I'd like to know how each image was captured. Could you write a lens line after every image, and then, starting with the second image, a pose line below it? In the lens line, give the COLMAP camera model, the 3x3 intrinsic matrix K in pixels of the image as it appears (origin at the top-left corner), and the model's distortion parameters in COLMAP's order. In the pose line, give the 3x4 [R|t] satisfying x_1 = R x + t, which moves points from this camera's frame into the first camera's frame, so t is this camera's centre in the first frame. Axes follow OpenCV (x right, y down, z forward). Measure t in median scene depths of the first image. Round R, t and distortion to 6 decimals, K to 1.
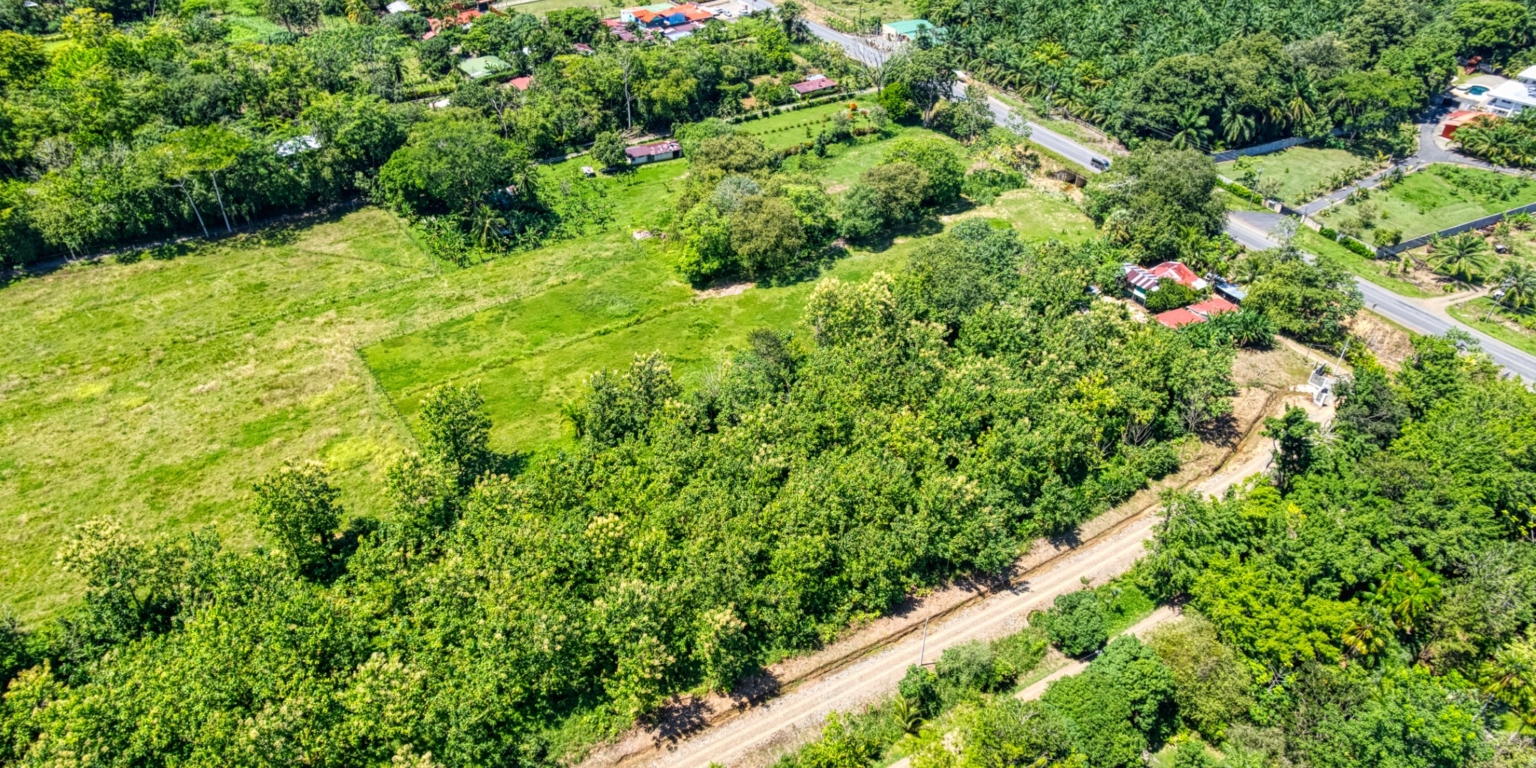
lens RADIAL K [[980.8, 0, 763.9], [0, 980.8, 391.2], [0, 0, 1]] dist [-0.079373, 0.071983]
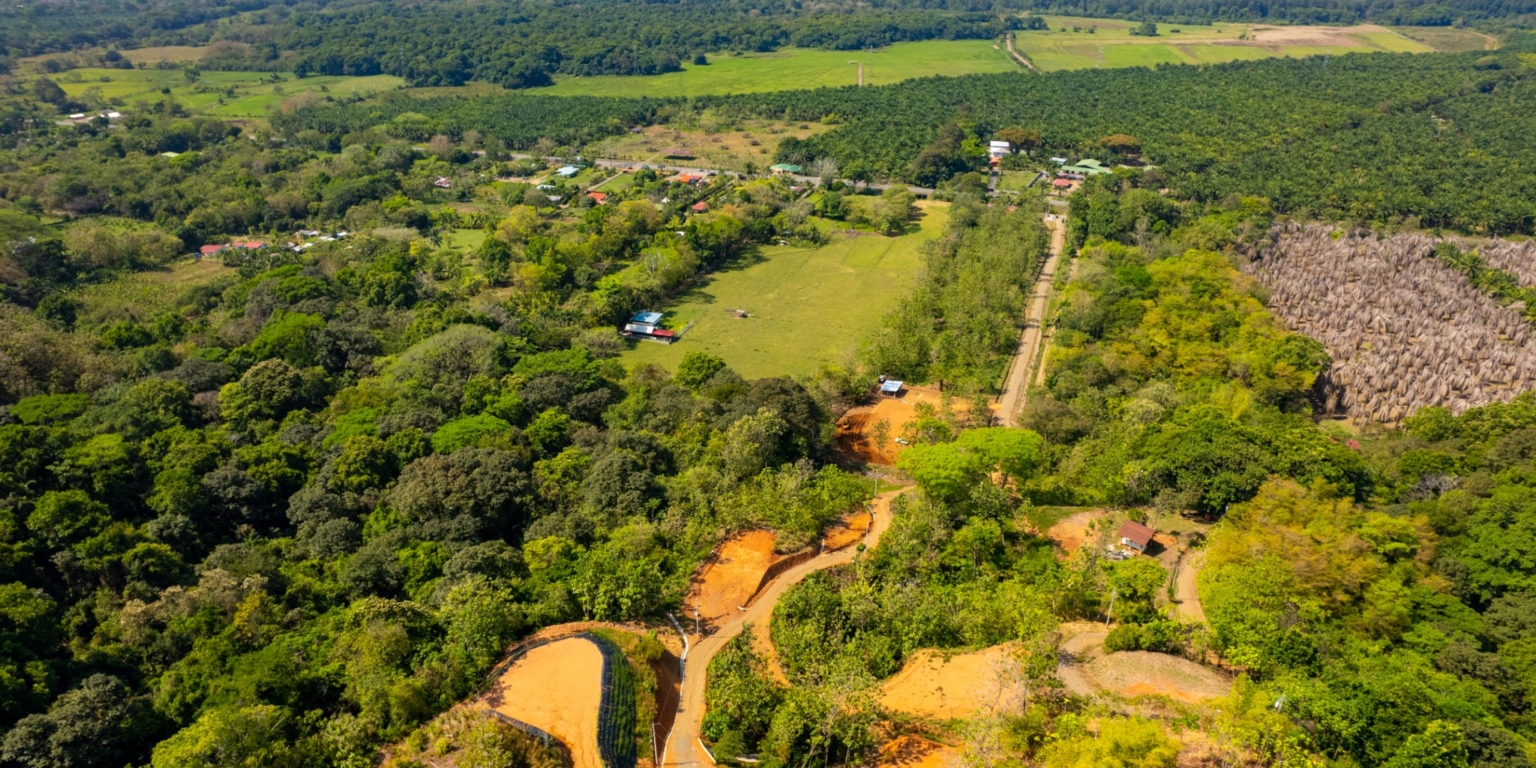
lens RADIAL K [[980.8, 0, 763.9], [0, 980.8, 391.2], [0, 0, 1]] dist [-0.079373, 0.071983]
pose [[0.774348, -0.271590, 0.571511, -1.749613], [0.377989, 0.922882, -0.073576, 0.318279], [-0.507455, 0.272998, 0.817289, -0.865111]]
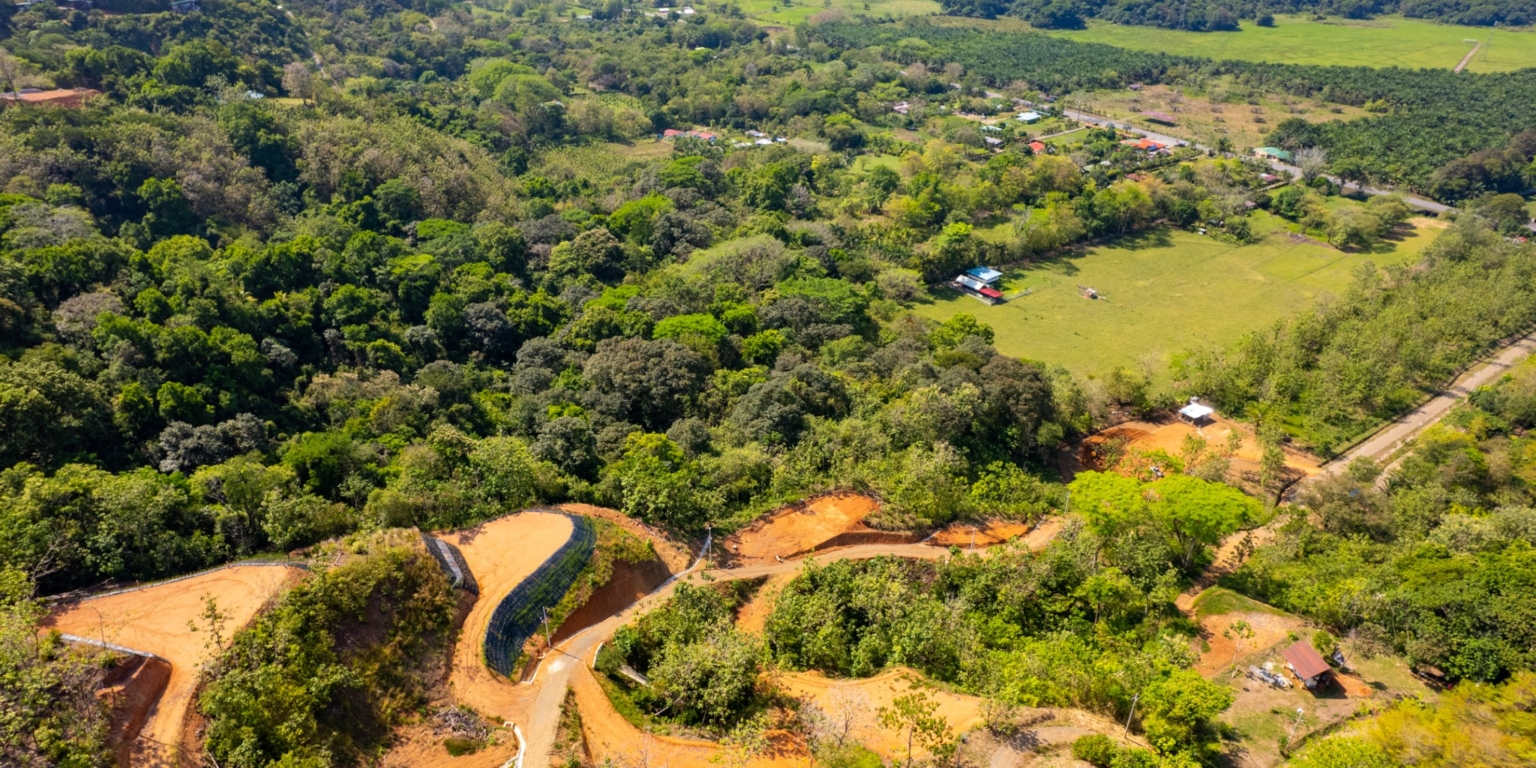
lens RADIAL K [[980.8, 0, 763.9], [0, 980.8, 391.2], [0, 0, 1]] dist [-0.079373, 0.071983]
pose [[0.994627, -0.036387, 0.096917, -1.417789], [0.049070, 0.990051, -0.131877, 0.391036], [-0.091154, 0.135924, 0.986517, -0.952847]]
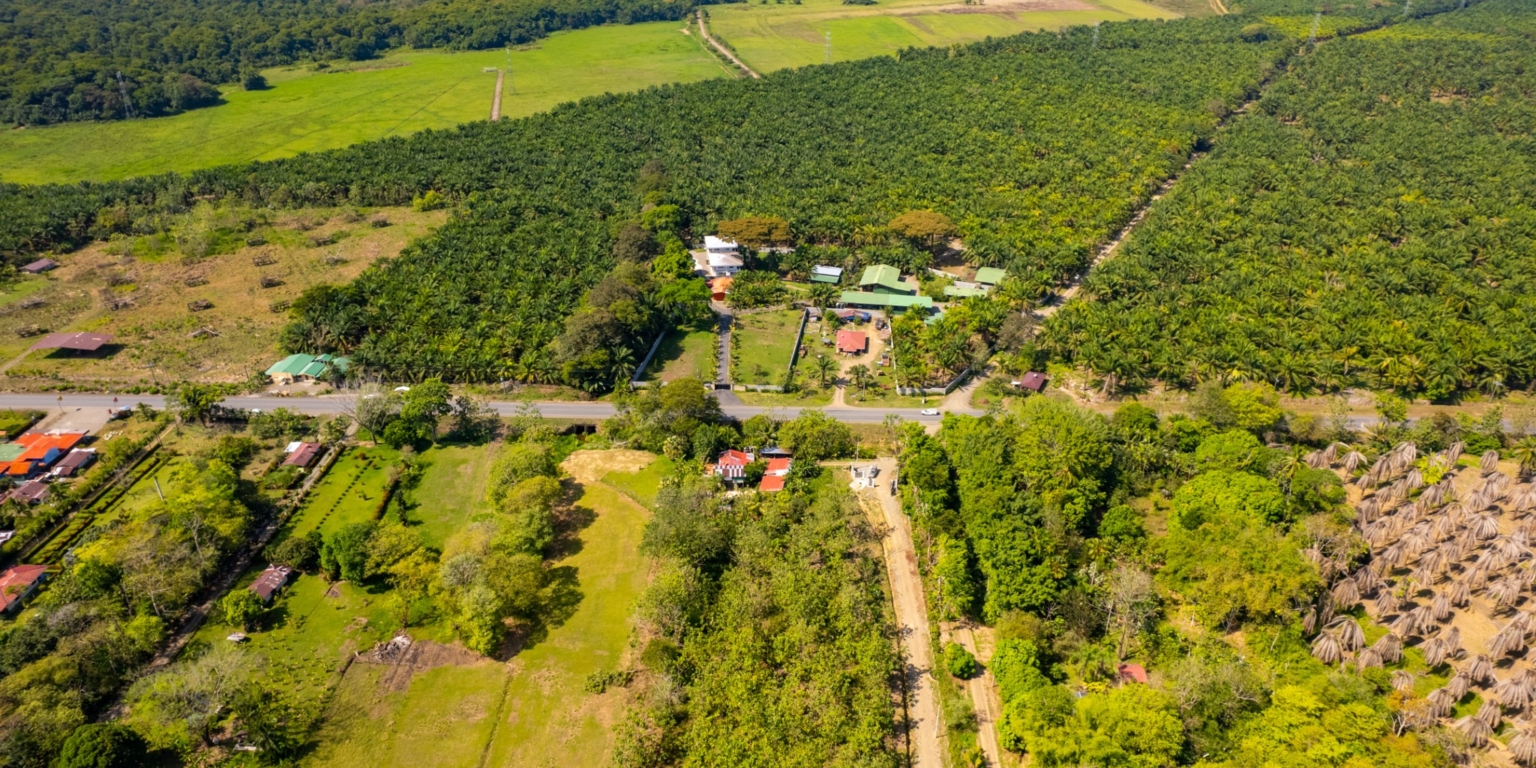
lens RADIAL K [[980.8, 0, 763.9], [0, 980.8, 391.2], [0, 0, 1]] dist [-0.079373, 0.071983]
pose [[0.550426, -0.386950, 0.739798, -0.491398], [0.502523, 0.861169, 0.076544, -0.245774], [-0.666710, 0.329634, 0.668461, -0.034816]]
